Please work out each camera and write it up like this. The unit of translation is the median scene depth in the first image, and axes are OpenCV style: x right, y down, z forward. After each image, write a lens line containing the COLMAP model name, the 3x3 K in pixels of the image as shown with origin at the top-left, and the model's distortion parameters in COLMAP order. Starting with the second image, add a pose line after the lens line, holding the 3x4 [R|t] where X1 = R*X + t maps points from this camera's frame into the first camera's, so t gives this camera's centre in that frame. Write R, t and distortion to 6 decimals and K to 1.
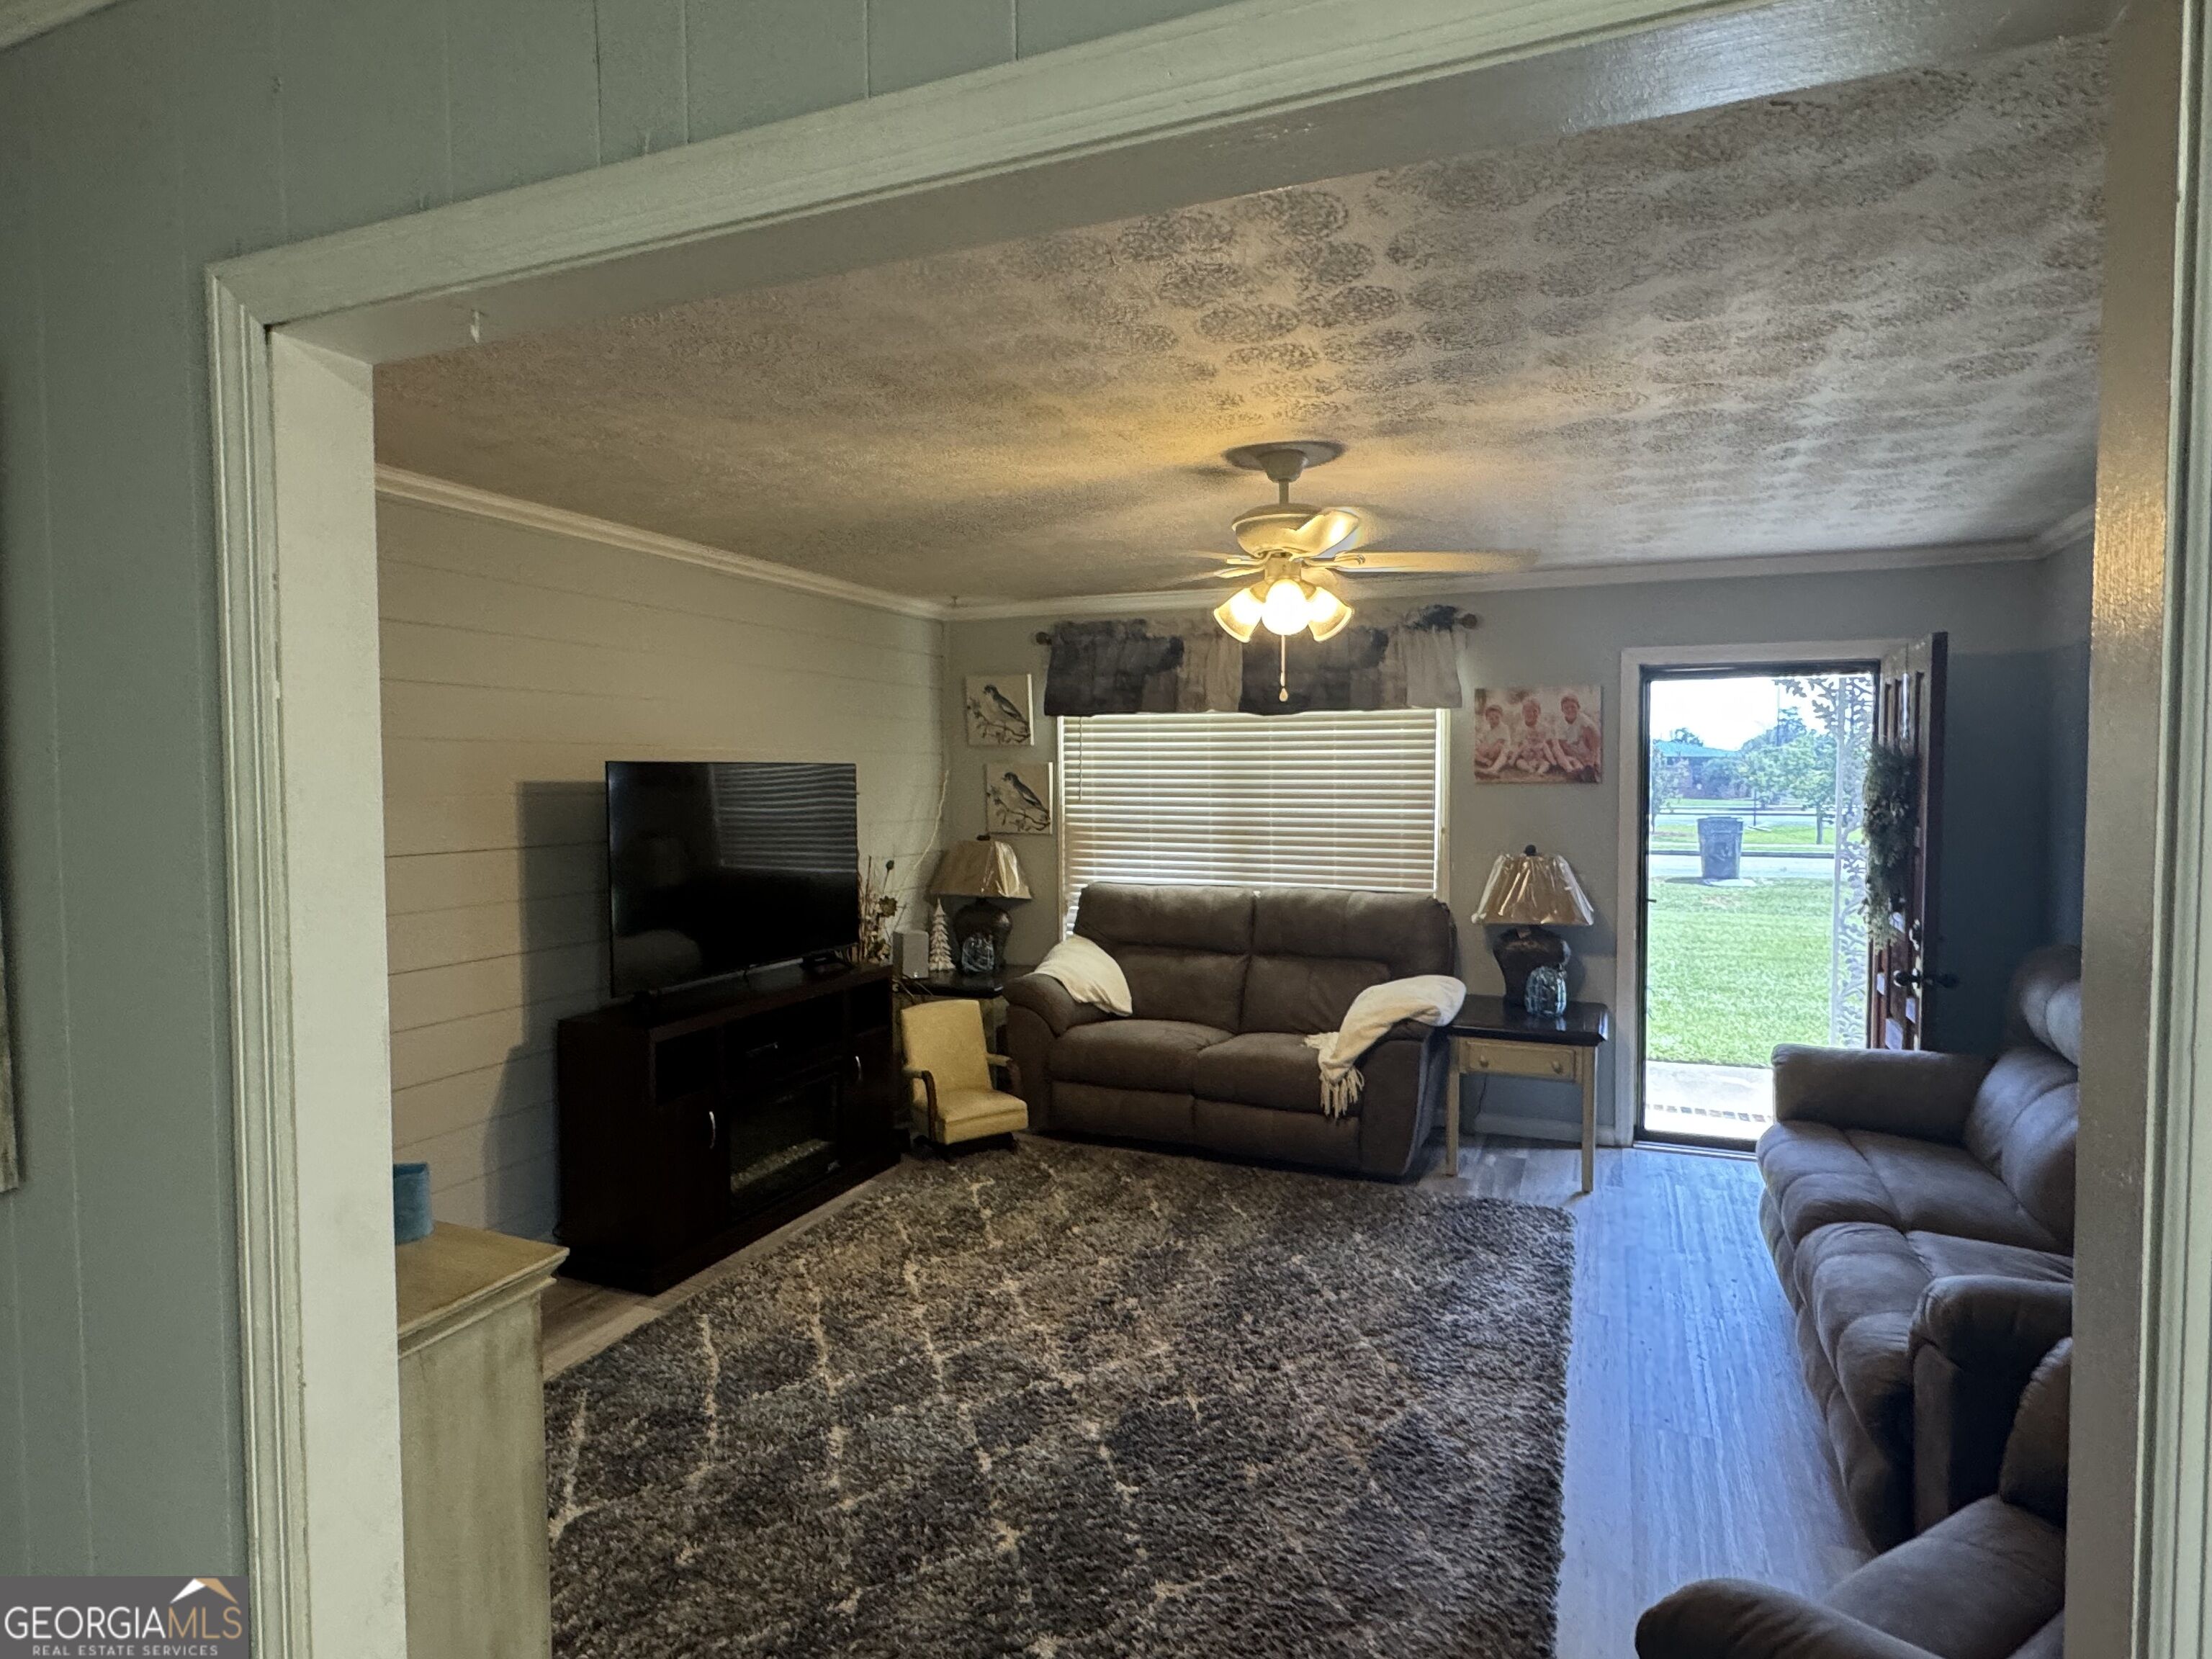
lens RADIAL K [[1214.7, 0, 1116.6], [0, 1214.7, 829.5], [0, 0, 1]] dist [-0.000271, -0.000144]
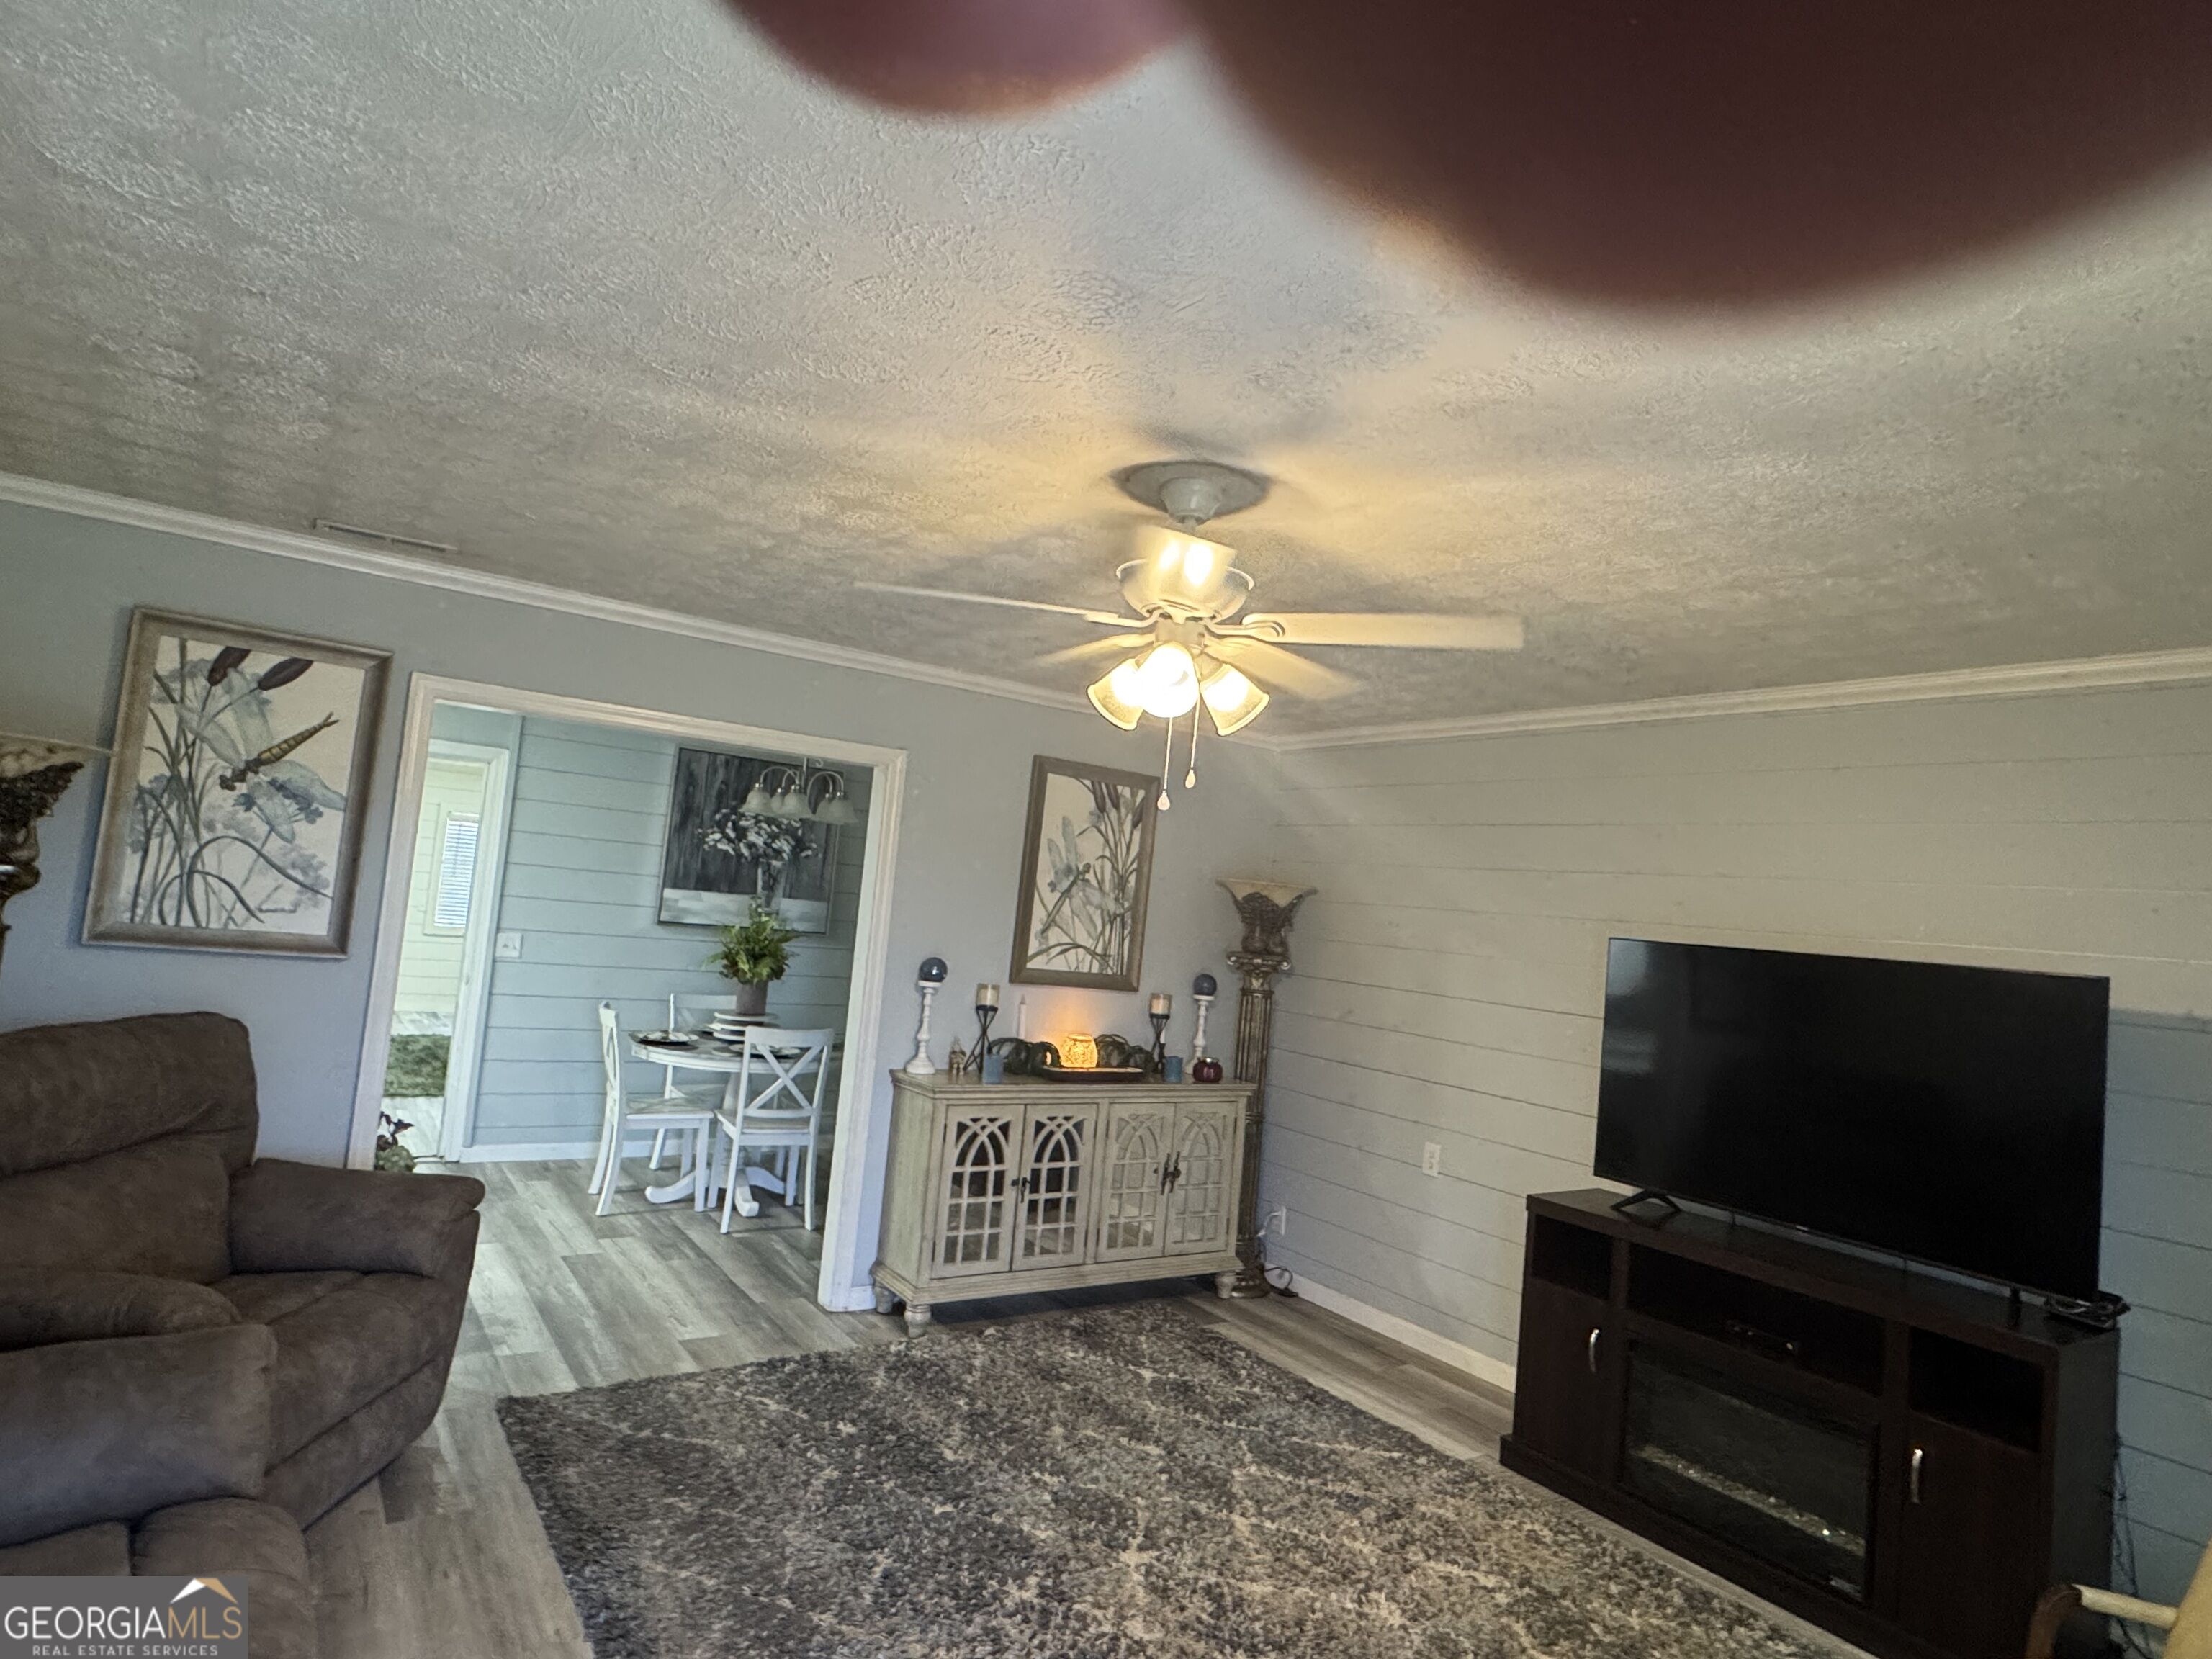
lens RADIAL K [[1214.7, 0, 1119.2], [0, 1214.7, 828.8], [0, 0, 1]] dist [-0.000271, -0.000144]
pose [[-0.542638, -0.114385, -0.832142, 0.775271], [-0.134116, 0.989773, -0.048596, -0.052272], [0.829190, 0.085233, -0.552430, 1.400038]]
